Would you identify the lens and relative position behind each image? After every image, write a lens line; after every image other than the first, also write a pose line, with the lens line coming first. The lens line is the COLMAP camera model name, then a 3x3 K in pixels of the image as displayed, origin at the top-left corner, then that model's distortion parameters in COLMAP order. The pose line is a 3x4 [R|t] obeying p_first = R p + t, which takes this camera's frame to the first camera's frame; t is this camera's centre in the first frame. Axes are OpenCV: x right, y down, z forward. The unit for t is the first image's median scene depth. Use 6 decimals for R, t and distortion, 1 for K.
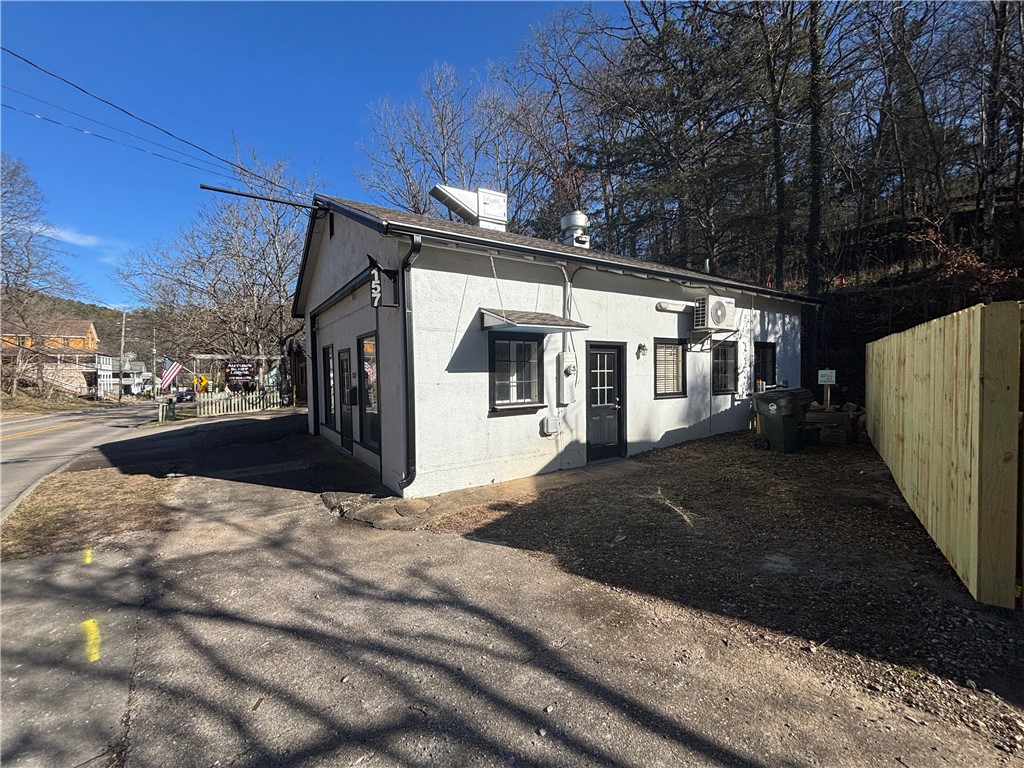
lens RADIAL K [[424.6, 0, 512.0], [0, 424.6, 384.0], [0, 0, 1]] dist [-0.002003, -0.000356]
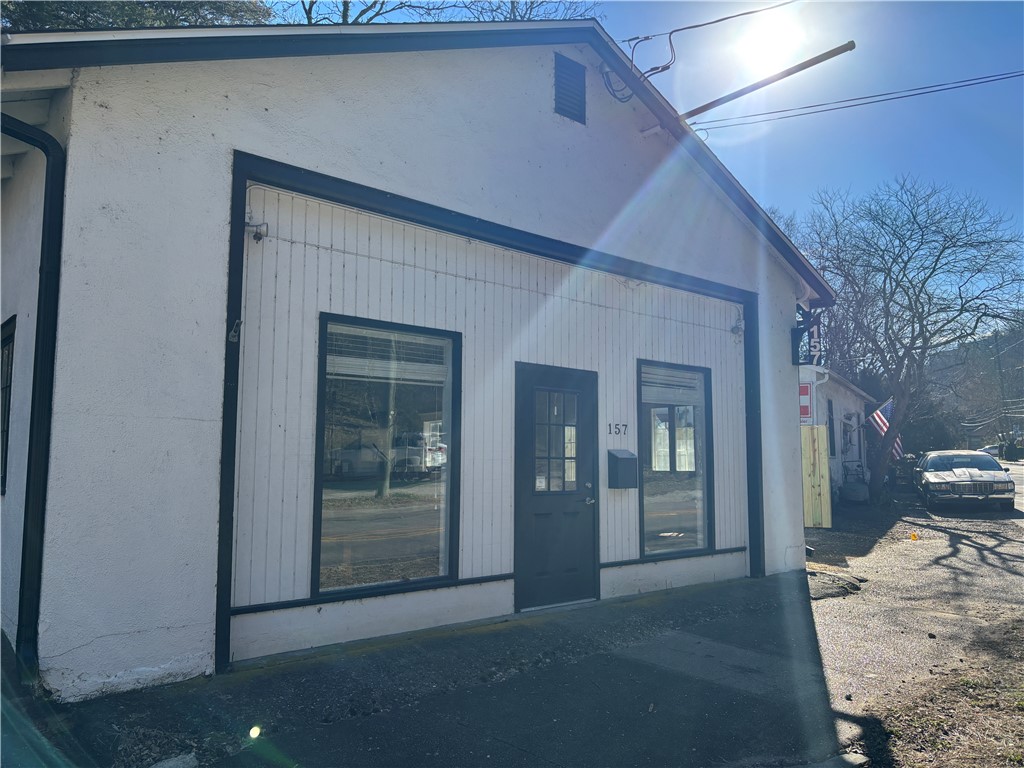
lens RADIAL K [[769.4, 0, 518.2], [0, 769.4, 382.7], [0, 0, 1]] dist [0.044650, -0.045219]
pose [[-0.155002, 0.130416, 0.979268, -1.506639], [0.037390, 0.991312, -0.126102, 0.043437], [-0.987206, 0.017068, -0.158531, 1.504432]]
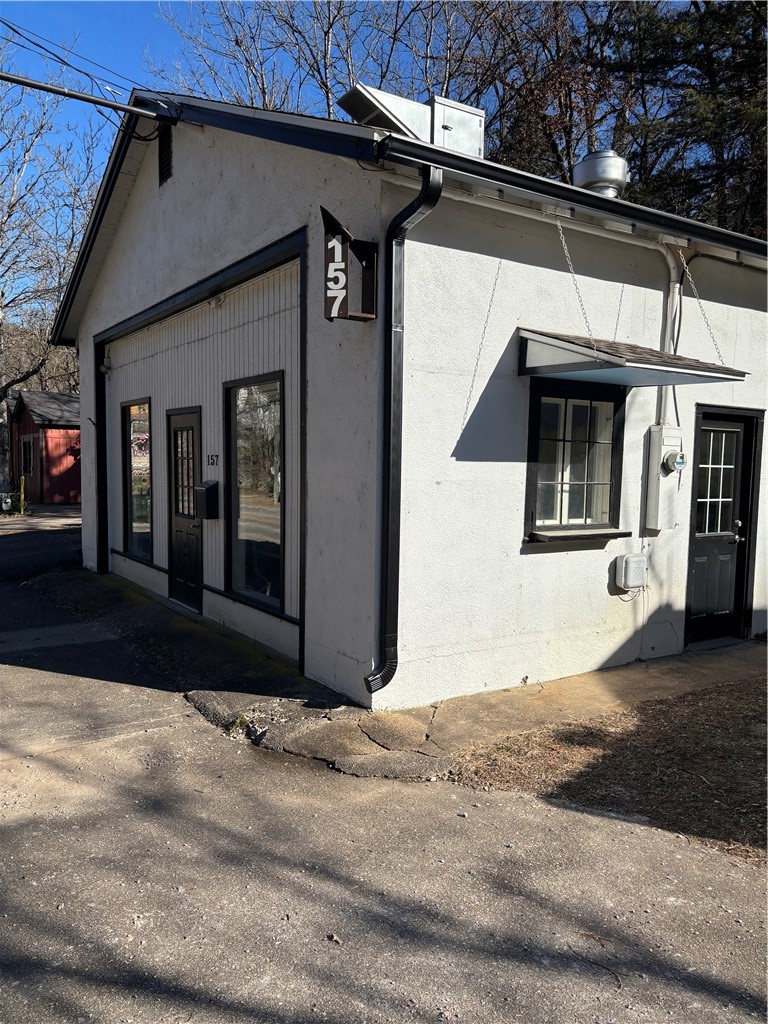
lens RADIAL K [[769.4, 0, 379.9], [0, 769.4, 521.7], [0, 0, 1]] dist [0.044650, -0.045219]
pose [[0.999483, 0.032146, 0.000452, -0.204441], [-0.032132, 0.998396, 0.046618, 0.005039], [0.001047, -0.046608, 0.998913, 0.088263]]
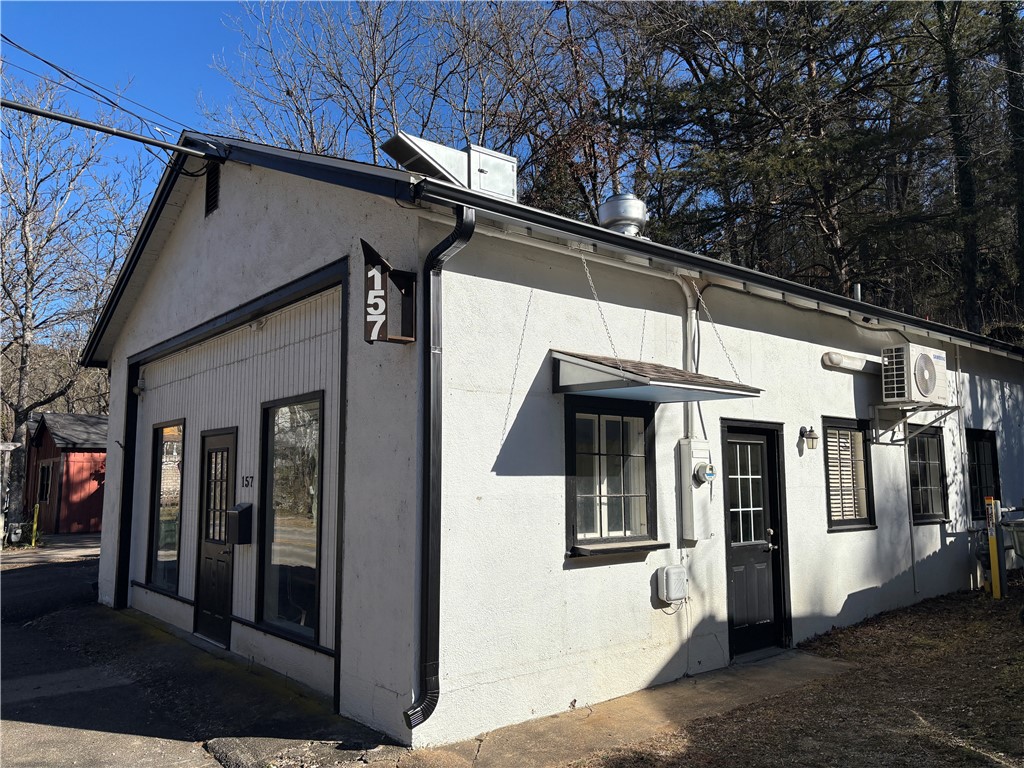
lens RADIAL K [[769.4, 0, 518.2], [0, 769.4, 382.7], [0, 0, 1]] dist [0.044650, -0.045219]
pose [[0.993335, 0.023506, 0.112840, -0.197738], [-0.005826, 0.987972, -0.154524, 0.004129], [-0.115115, 0.152837, 0.981524, 0.078012]]
